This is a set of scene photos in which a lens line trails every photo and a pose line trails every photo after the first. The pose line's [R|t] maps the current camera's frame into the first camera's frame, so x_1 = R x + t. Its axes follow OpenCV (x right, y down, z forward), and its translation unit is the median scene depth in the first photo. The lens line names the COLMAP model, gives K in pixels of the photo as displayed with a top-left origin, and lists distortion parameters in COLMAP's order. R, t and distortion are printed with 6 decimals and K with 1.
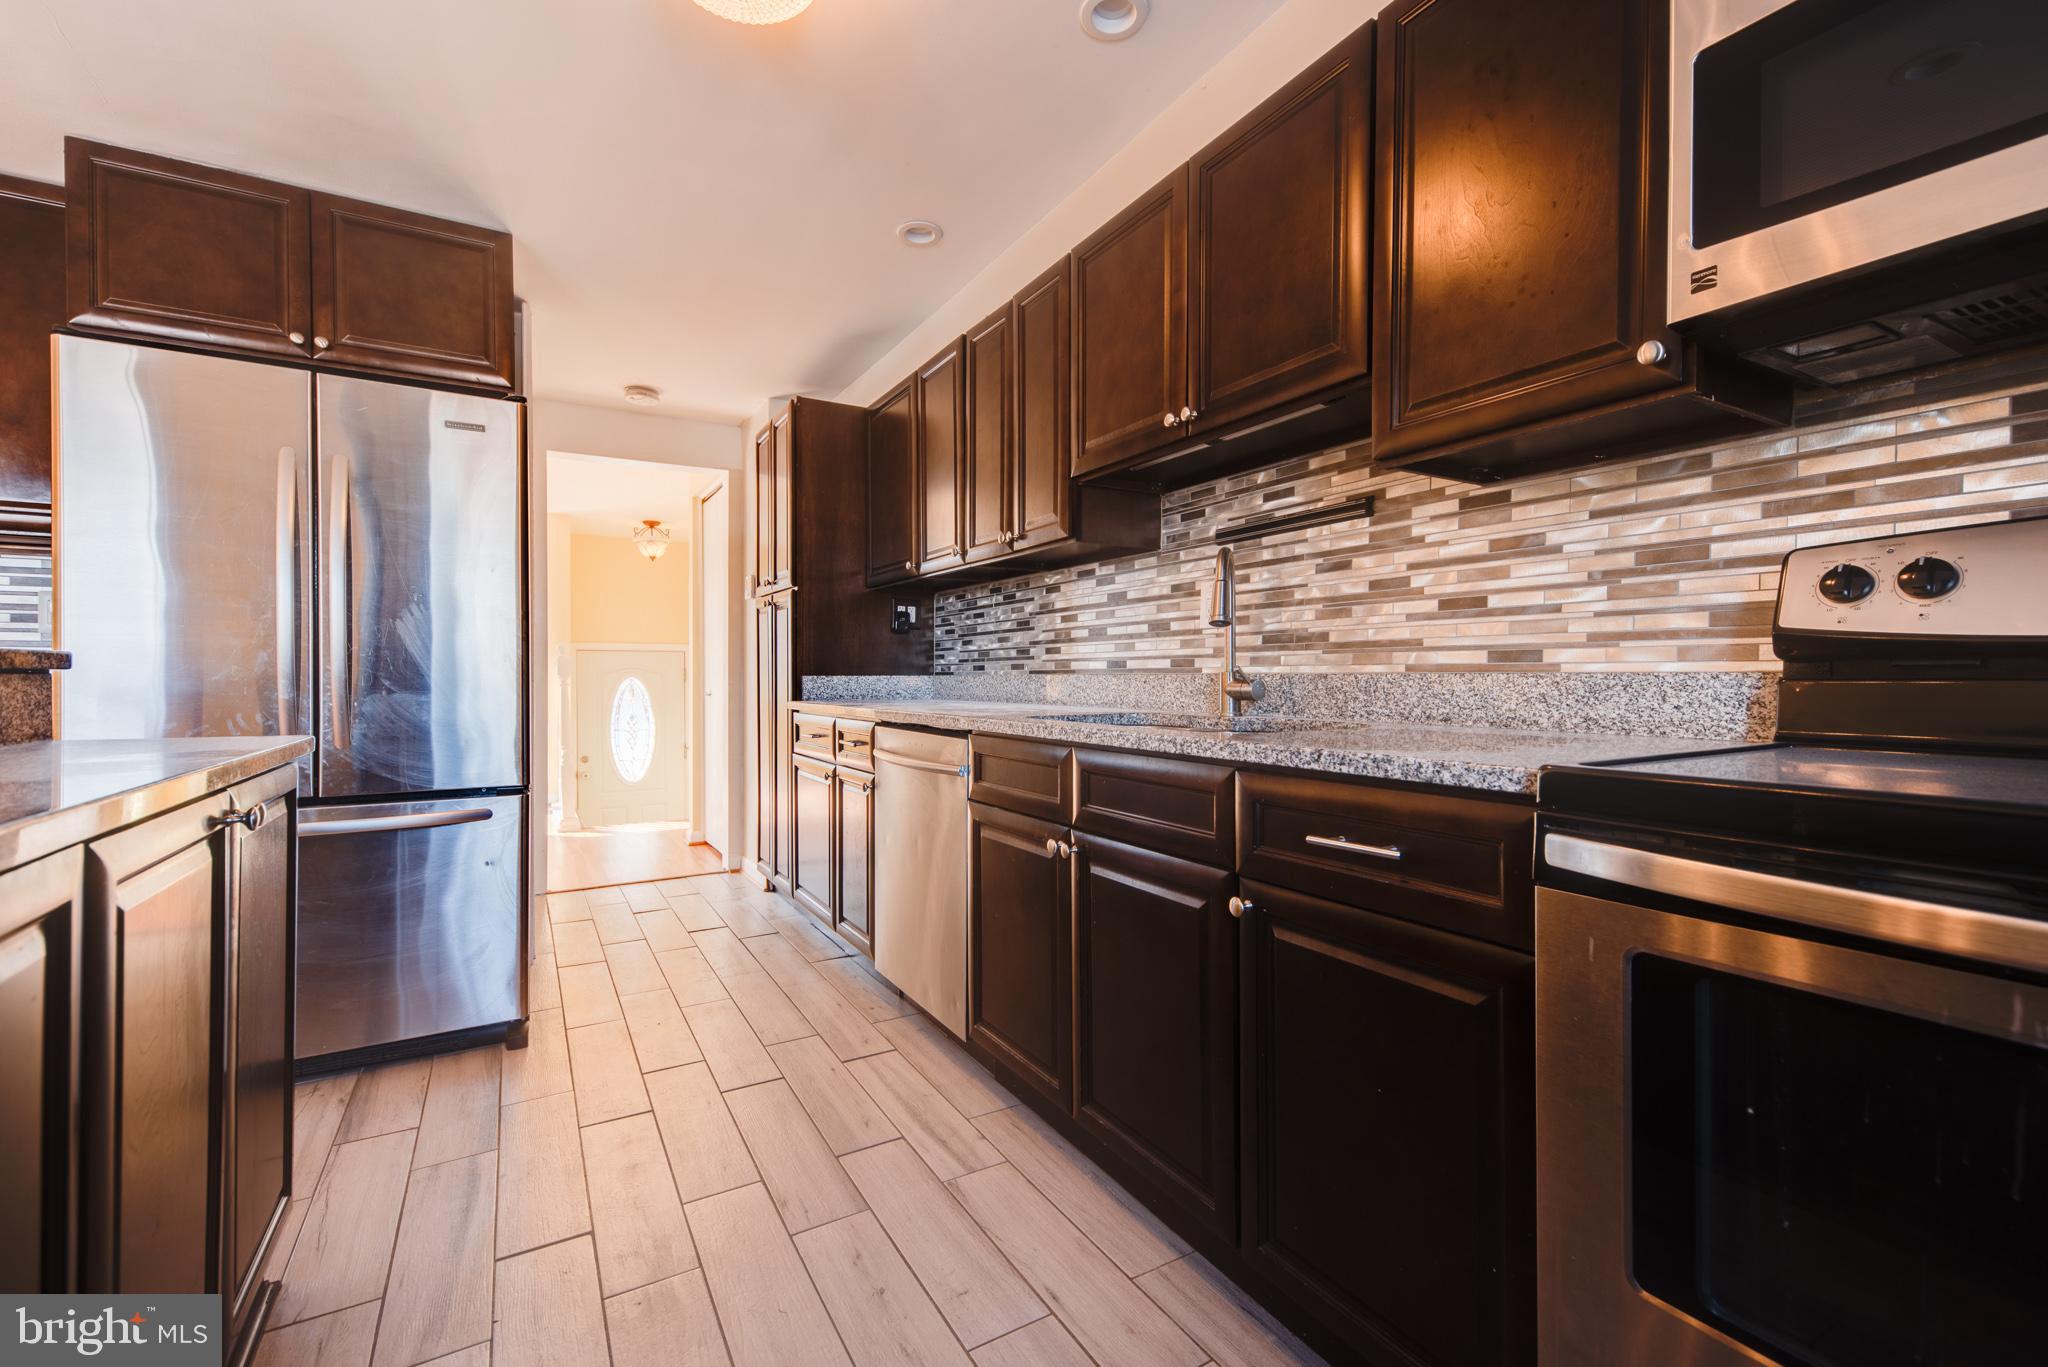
lens RADIAL K [[870.7, 0, 1024.0], [0, 870.7, 683.5], [0, 0, 1]] dist [0.029310, 0.000010]
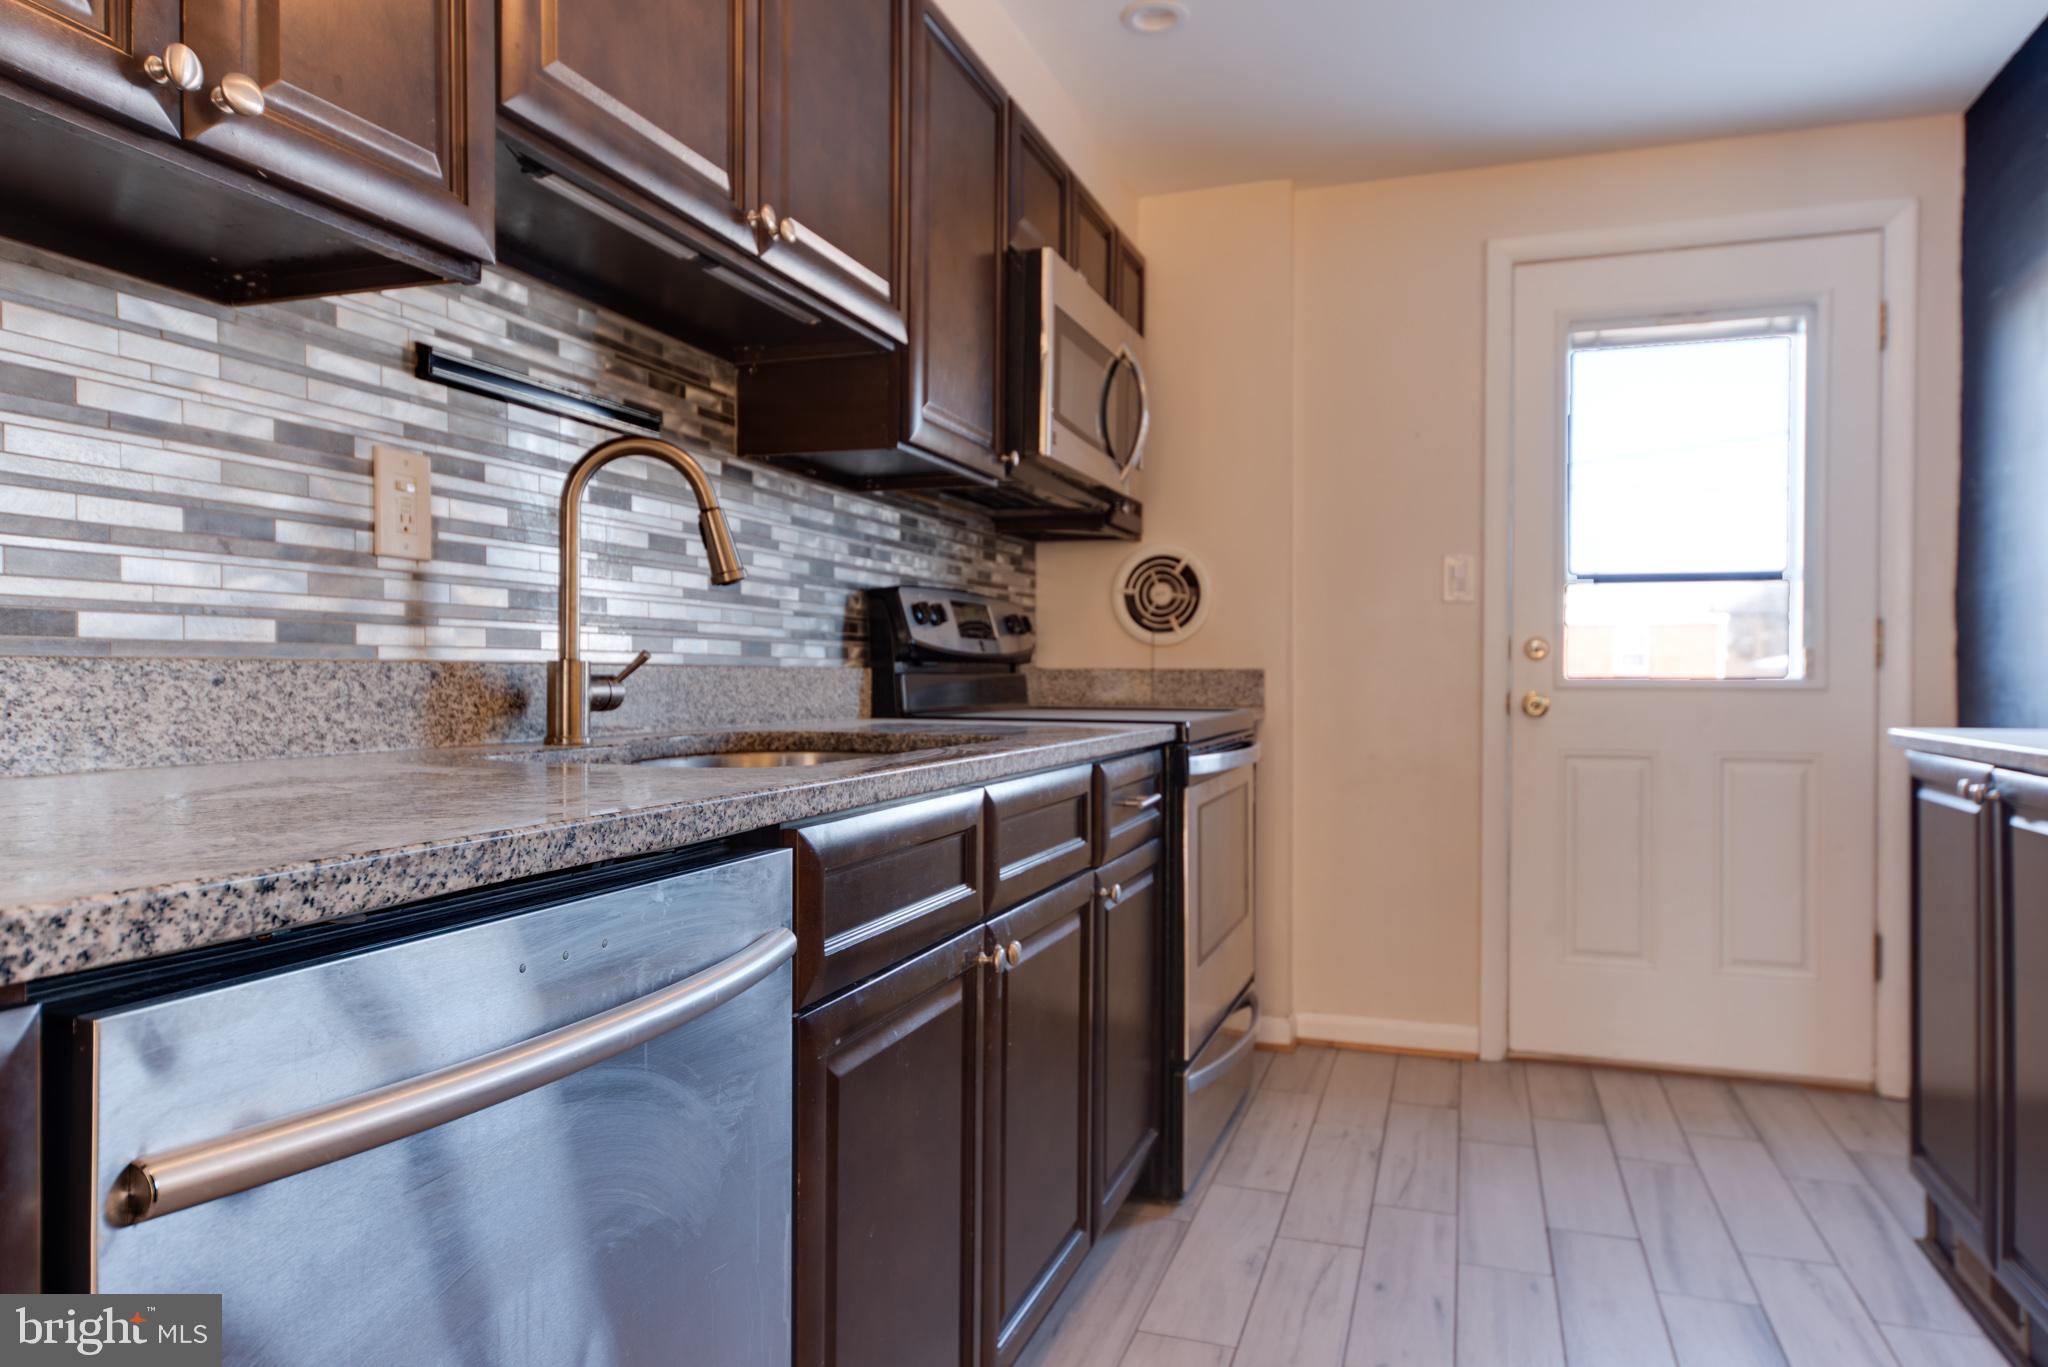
lens RADIAL K [[1289.6, 0, 1023.5], [0, 1289.6, 690.1], [0, 0, 1]] dist [0.014123, -0.000148]
pose [[-0.644084, -0.009301, 0.764898, -0.612771], [0.005328, 0.999847, 0.016645, -0.007324], [-0.764936, 0.014796, -0.643936, 1.483856]]
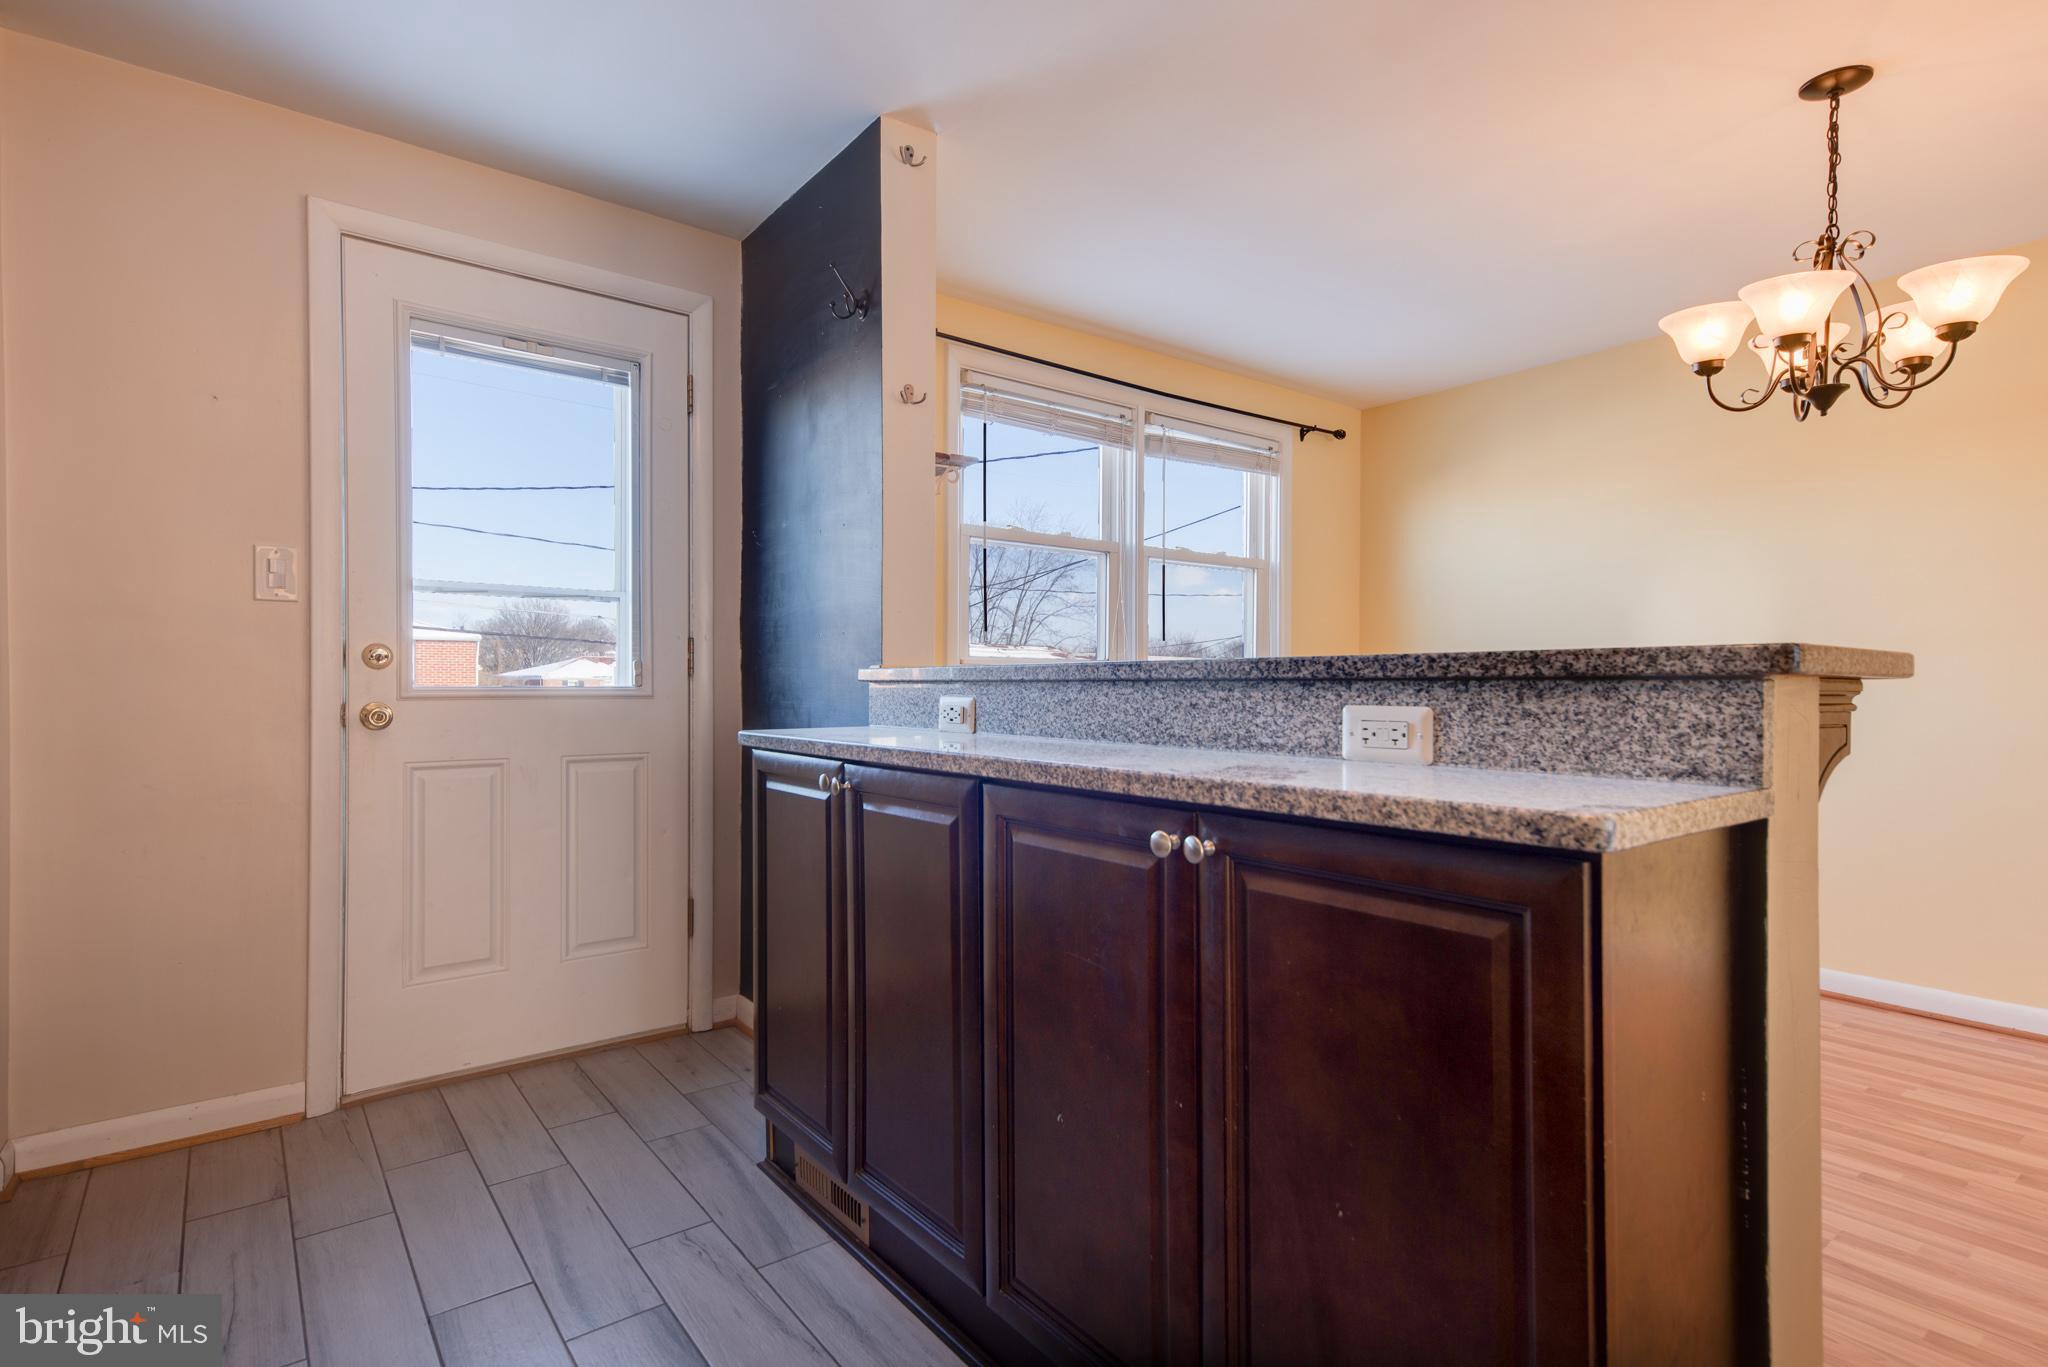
lens RADIAL K [[1021.1, 0, 1034.1], [0, 1021.1, 687.9], [0, 0, 1]] dist [0.022177, 0.000066]
pose [[-0.992251, -0.000477, -0.124245, -0.377771], [-0.002019, 0.999922, 0.012290, -0.007465], [0.124230, 0.012445, -0.992175, 1.215347]]
